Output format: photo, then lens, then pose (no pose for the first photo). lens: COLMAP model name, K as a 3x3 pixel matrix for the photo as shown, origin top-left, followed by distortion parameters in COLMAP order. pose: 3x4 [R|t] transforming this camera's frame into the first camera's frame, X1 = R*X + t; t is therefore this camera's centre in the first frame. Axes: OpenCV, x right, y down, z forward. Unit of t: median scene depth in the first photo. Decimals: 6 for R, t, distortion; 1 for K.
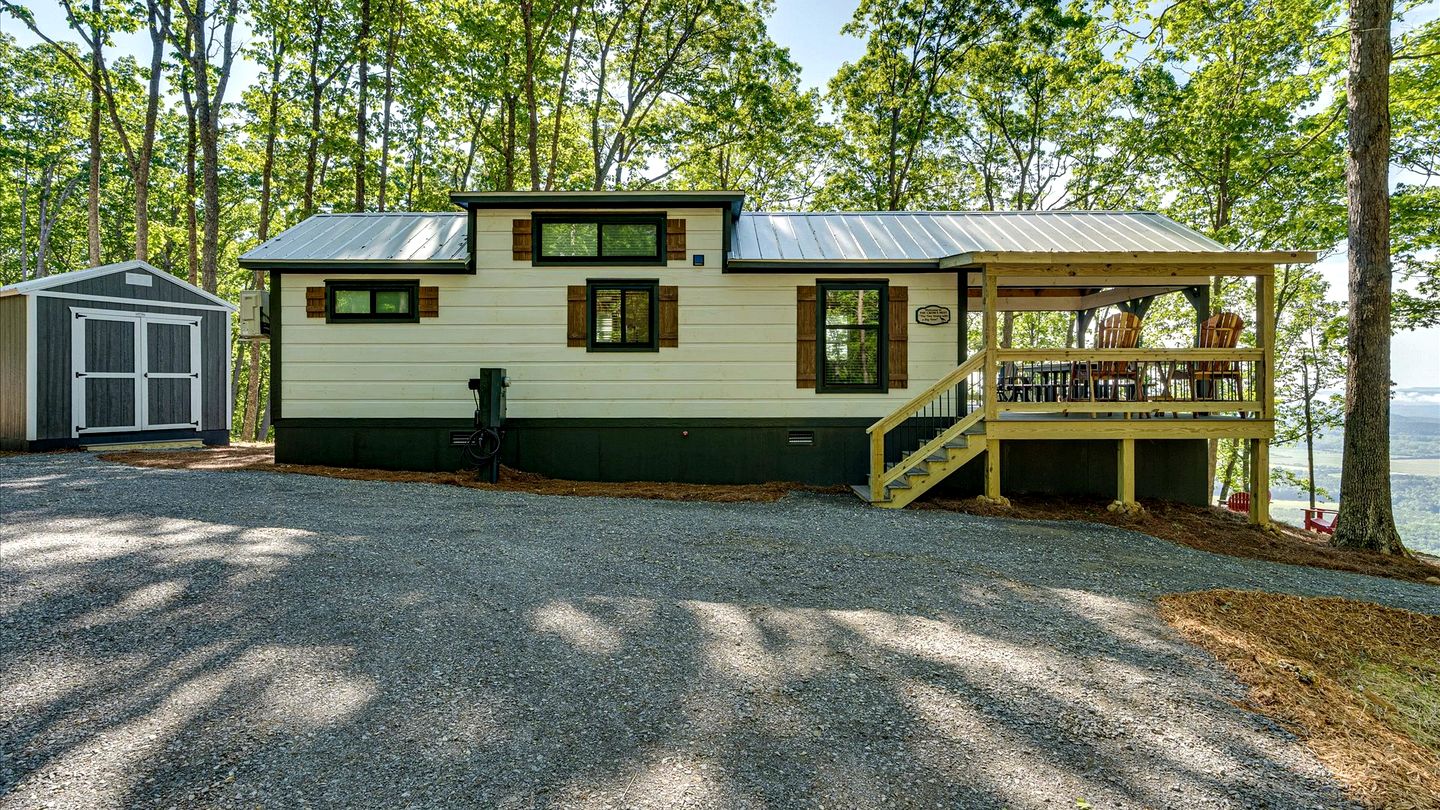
lens RADIAL K [[661.4, 0, 723.1], [0, 661.4, 401.3], [0, 0, 1]] dist [-0.009963, -0.000071]
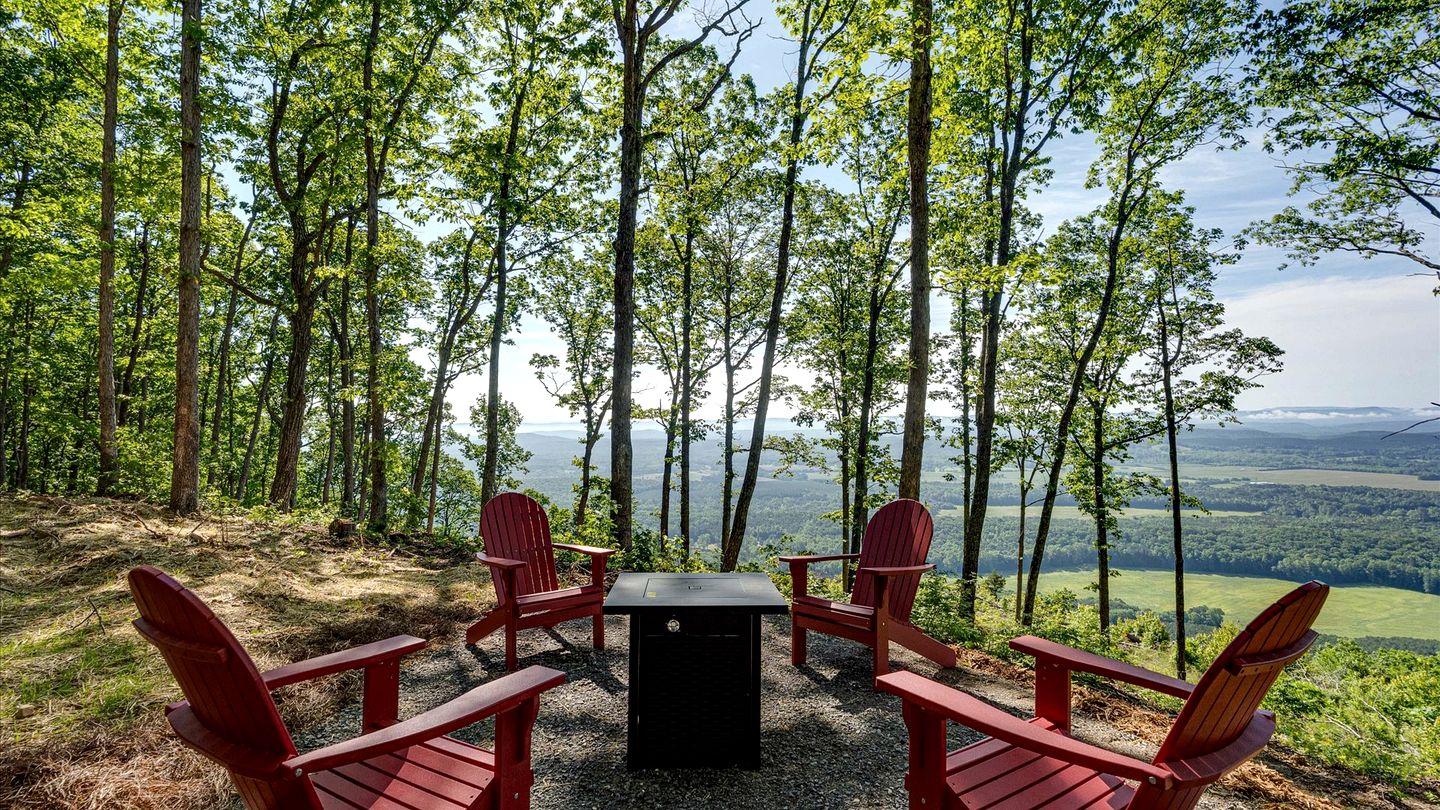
lens RADIAL K [[655.6, 0, 714.9], [0, 655.6, 409.1], [0, 0, 1]] dist [-0.003276, -0.000193]
pose [[0.995089, -0.010178, 0.098460, 0.299159], [0.012603, 0.999631, -0.024044, 0.042471], [-0.098179, 0.025167, 0.994851, 0.312747]]
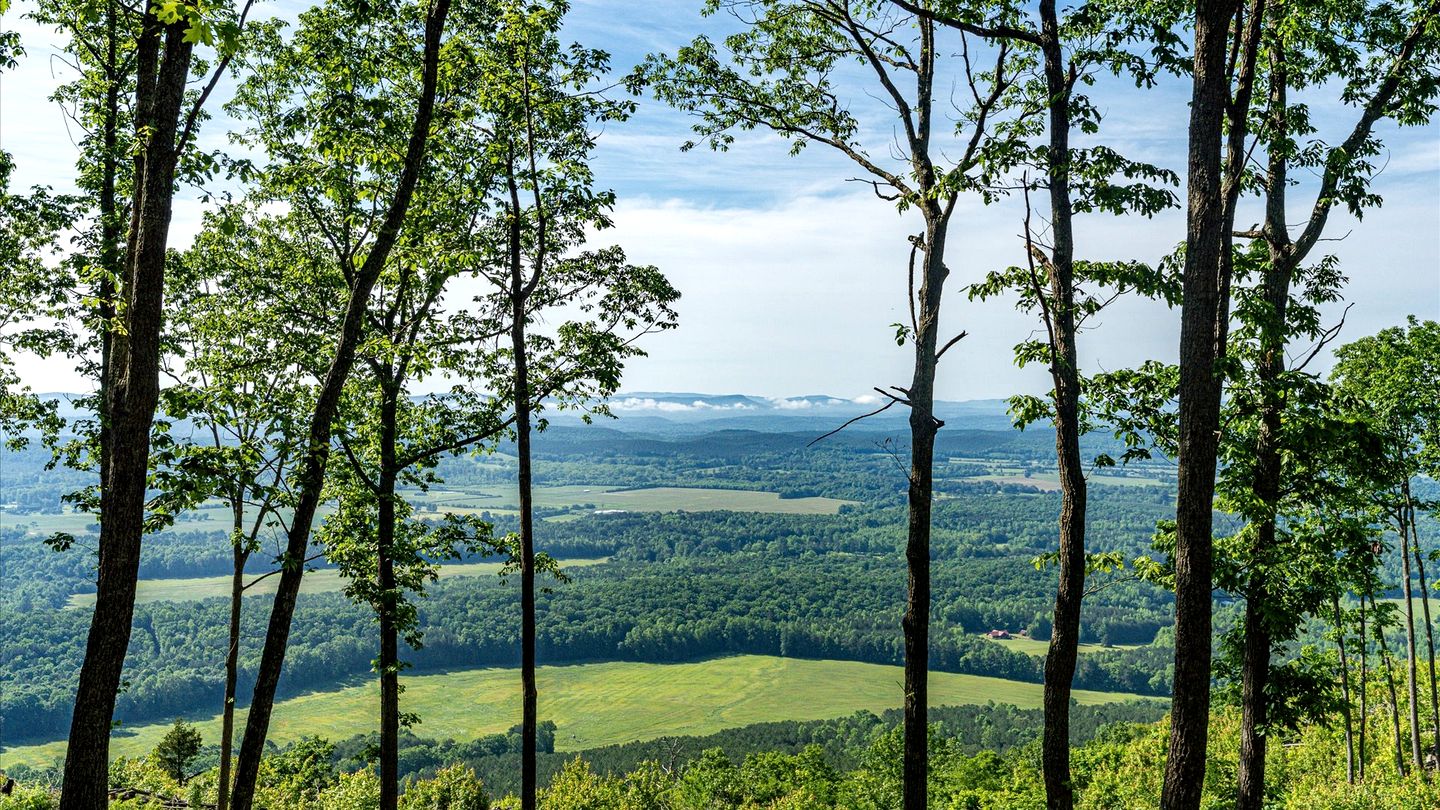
lens RADIAL K [[1336.6, 0, 715.9], [0, 1336.6, 401.5], [0, 0, 1]] dist [0.004109, 0.000000]
pose [[0.642295, 0.007380, 0.766422, 0.358153], [-0.004777, 0.999973, -0.005625, 0.042399], [-0.766442, -0.000049, 0.642313, 0.400892]]
